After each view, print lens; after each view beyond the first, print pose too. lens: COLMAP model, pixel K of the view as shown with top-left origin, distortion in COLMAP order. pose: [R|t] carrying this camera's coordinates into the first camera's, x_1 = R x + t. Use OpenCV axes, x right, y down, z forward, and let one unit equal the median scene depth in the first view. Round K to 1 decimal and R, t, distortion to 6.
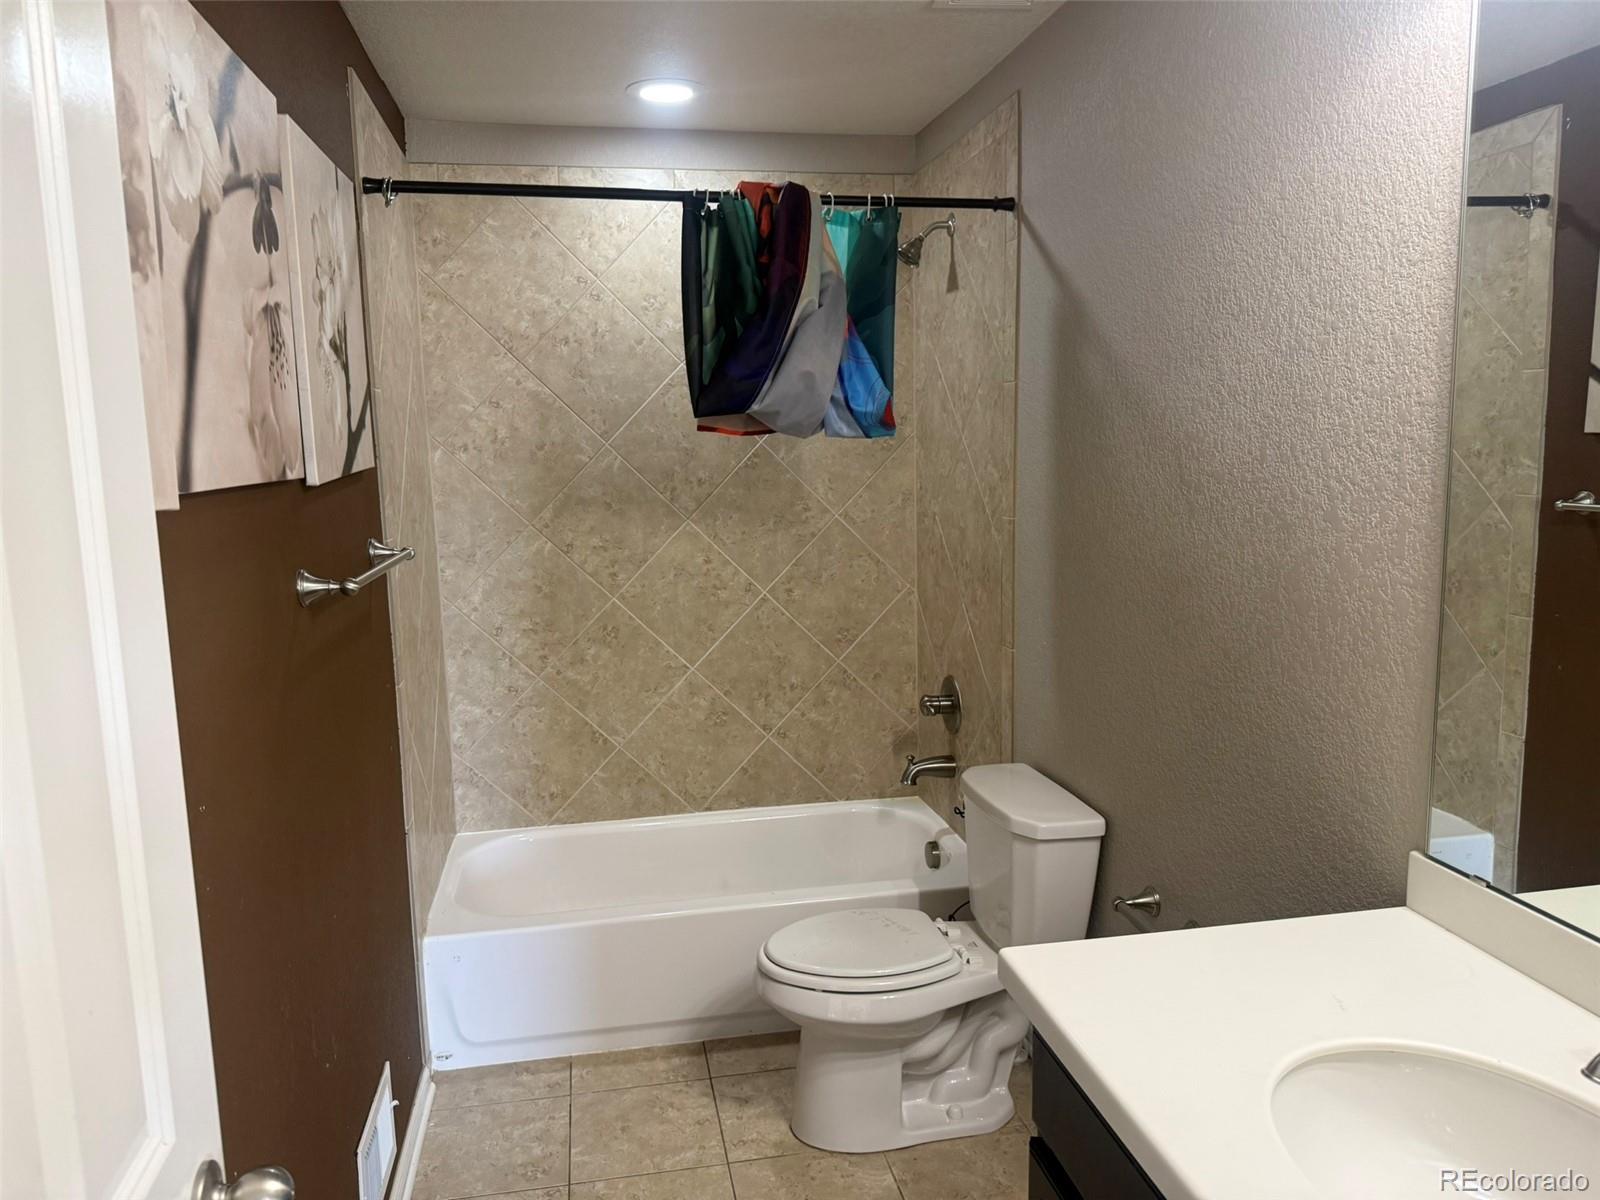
lens RADIAL K [[1127.0, 0, 800.0], [0, 1127.0, 600.0], [0, 0, 1]] dist [0.082375, -0.121438]
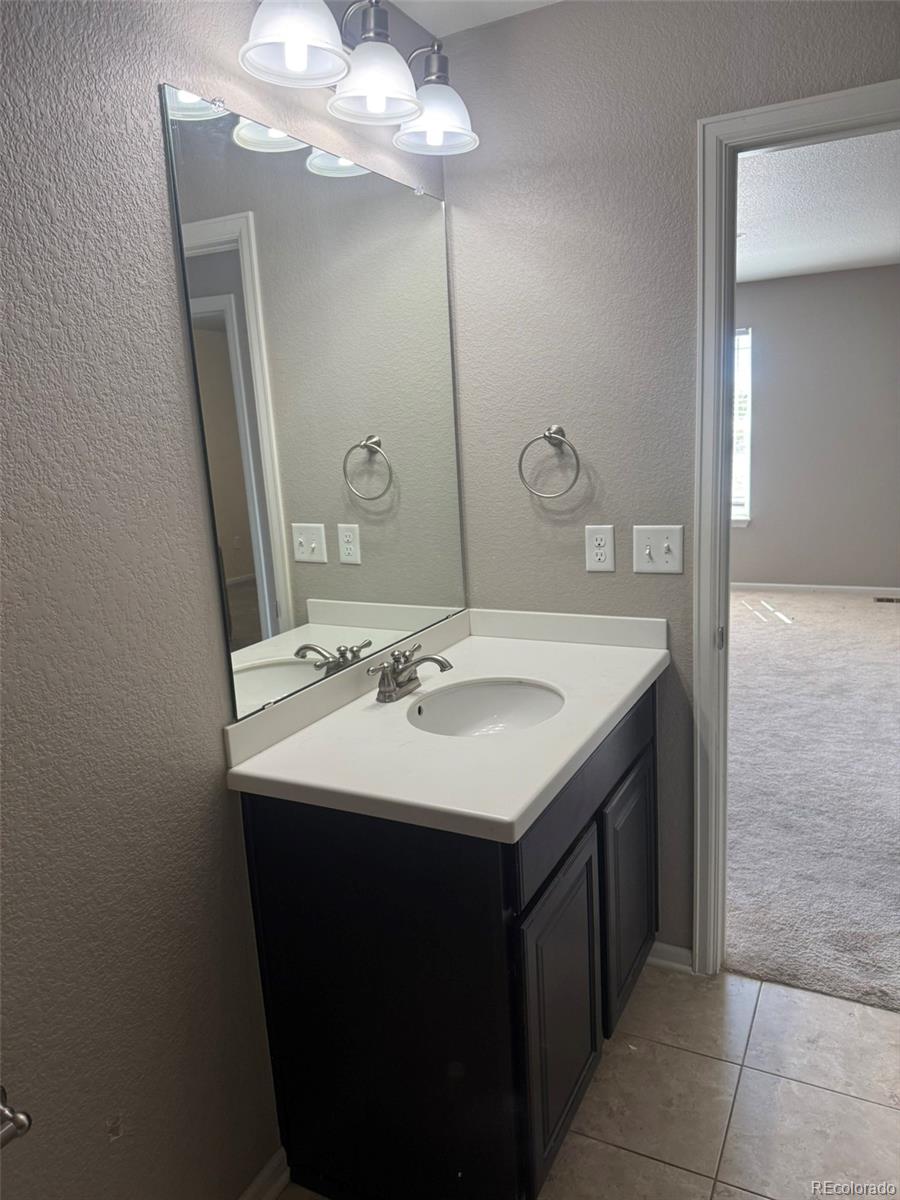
lens RADIAL K [[845.2, 0, 450.0], [0, 845.2, 600.0], [0, 0, 1]] dist [0.082375, -0.121438]
pose [[-0.778133, -0.068707, 0.624330, -0.291269], [0.159317, 0.939901, 0.302000, -0.184095], [-0.607558, 0.334463, -0.720422, 1.435174]]
